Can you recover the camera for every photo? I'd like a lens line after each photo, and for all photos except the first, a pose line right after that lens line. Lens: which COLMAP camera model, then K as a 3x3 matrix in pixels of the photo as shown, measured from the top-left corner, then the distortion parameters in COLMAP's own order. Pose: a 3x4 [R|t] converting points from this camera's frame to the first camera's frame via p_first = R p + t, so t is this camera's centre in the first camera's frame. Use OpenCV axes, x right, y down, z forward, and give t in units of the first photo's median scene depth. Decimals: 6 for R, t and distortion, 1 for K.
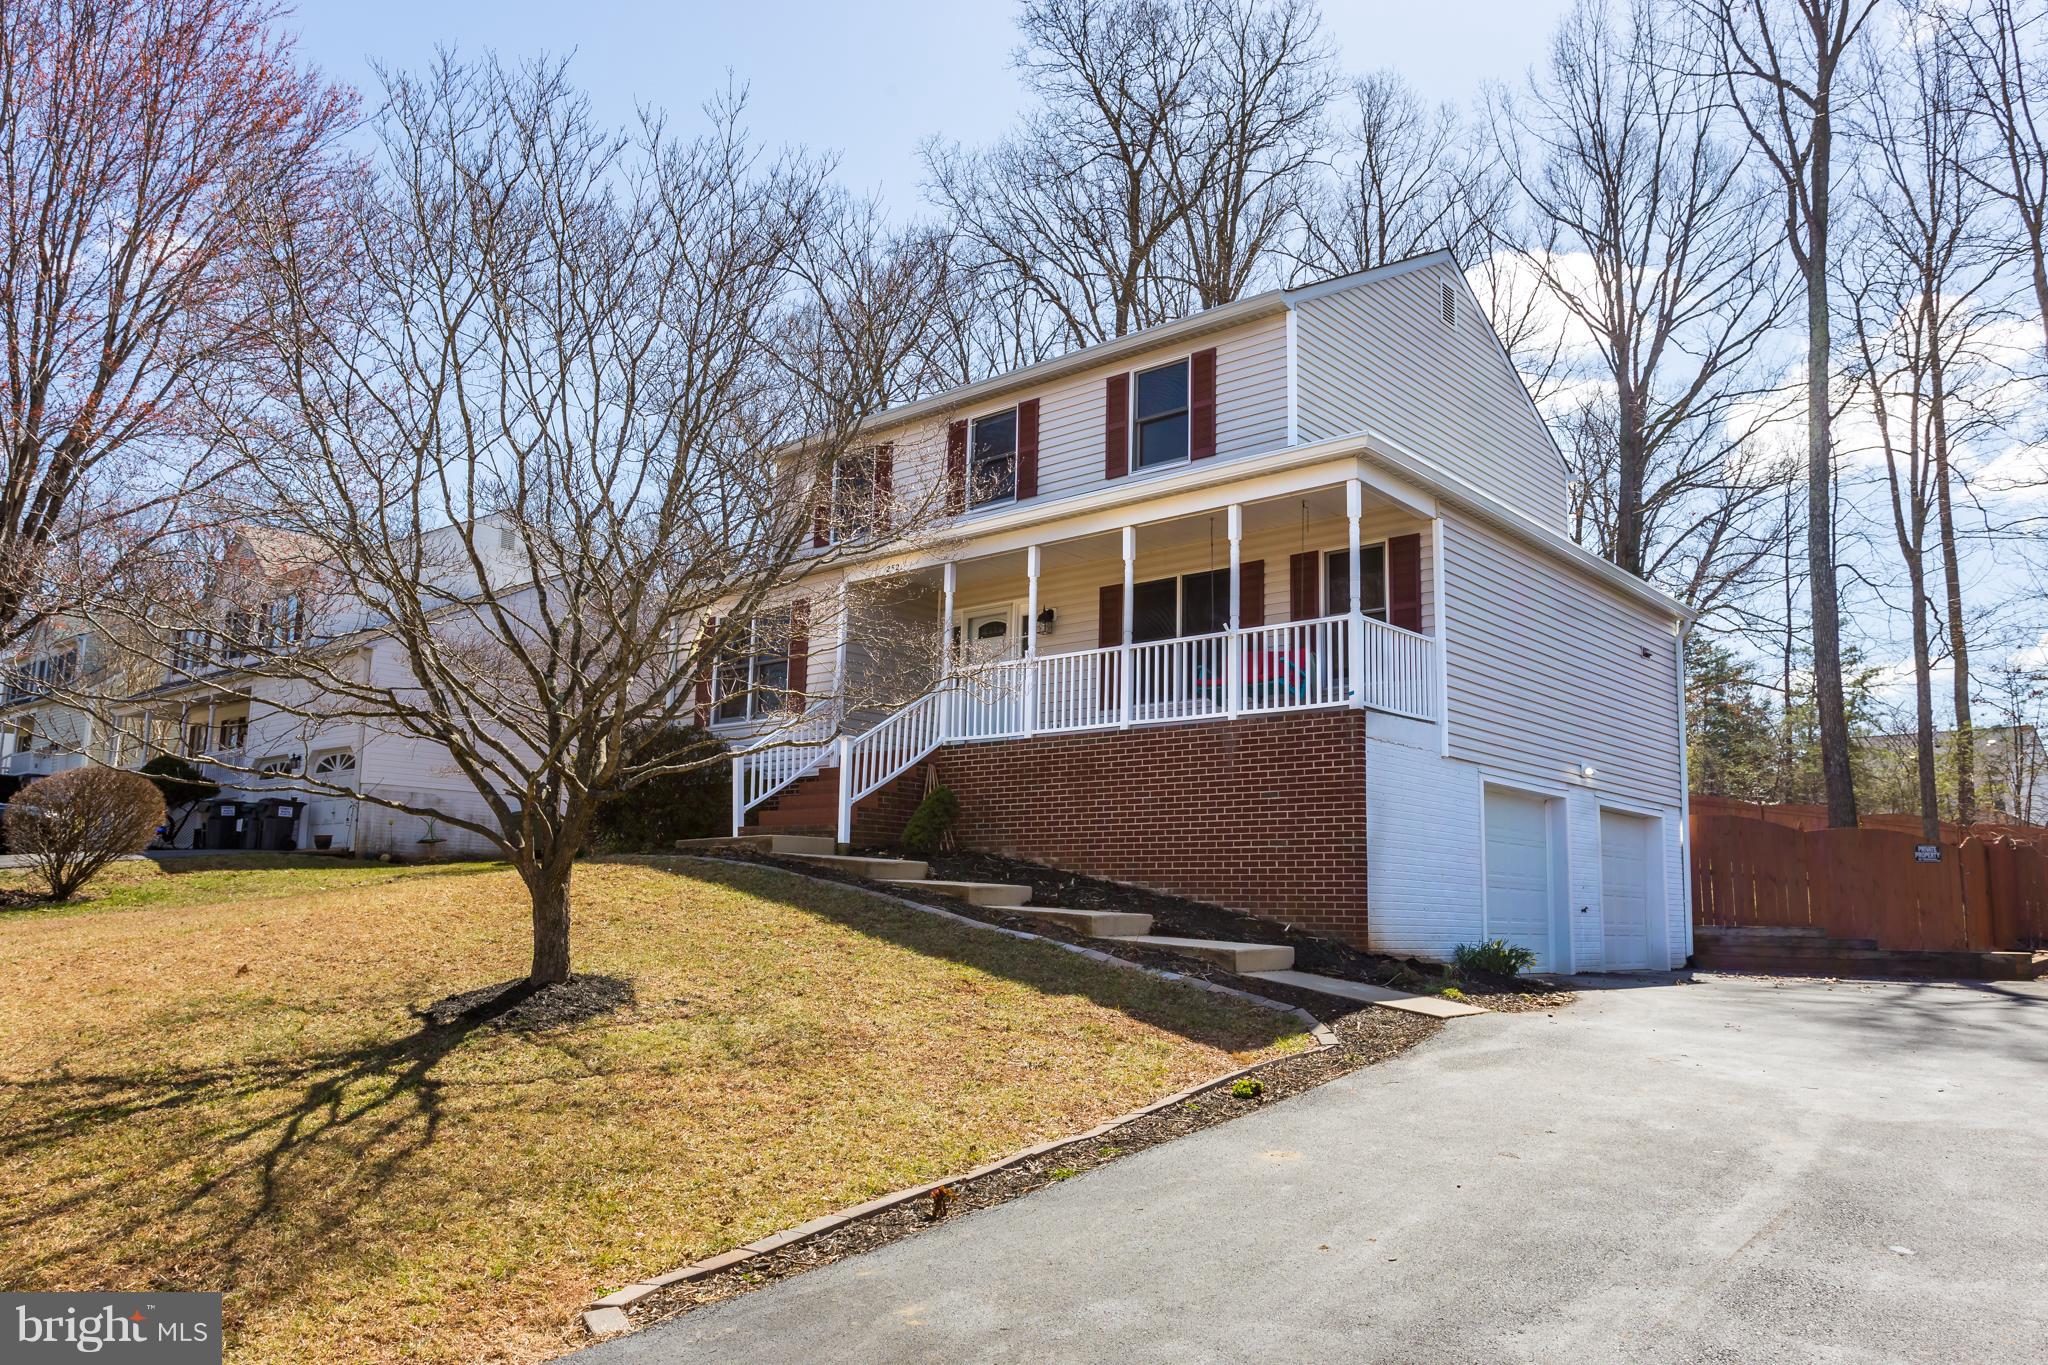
lens RADIAL K [[1462.3, 0, 1024.0], [0, 1462.3, 686.8], [0, 0, 1]] dist [0.004649, -0.001362]
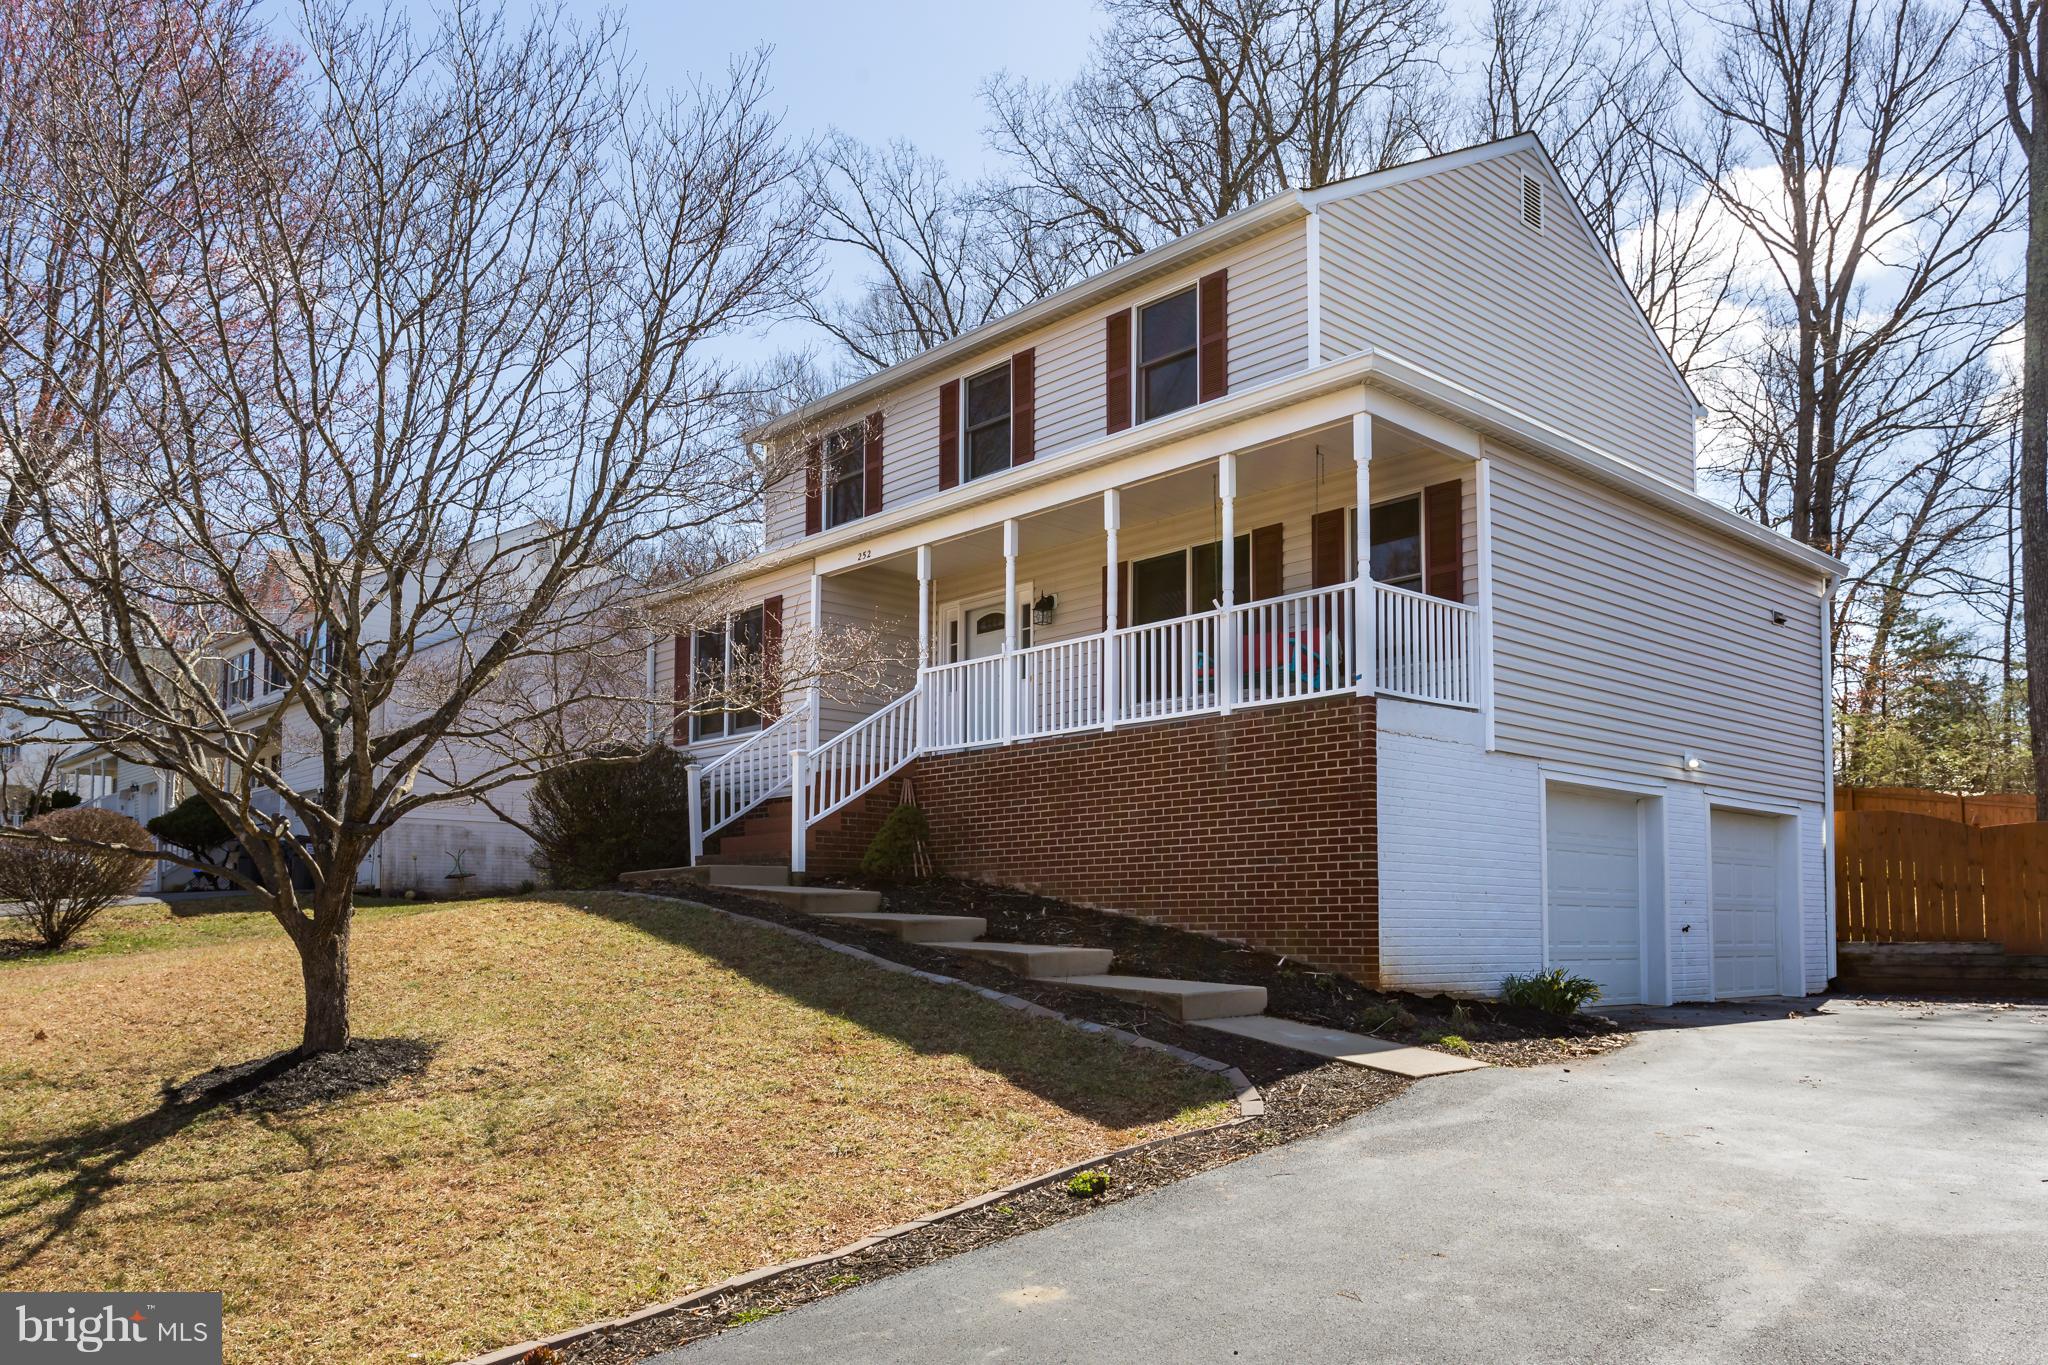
lens RADIAL K [[1524.3, 0, 1028.5], [0, 1524.3, 828.5], [0, 0, 1]] dist [0.010827, -0.002141]
pose [[0.994180, -0.027096, -0.104273, 0.103638], [0.035997, 0.995777, 0.084452, 0.008189], [0.101544, -0.087714, 0.990957, 0.102581]]
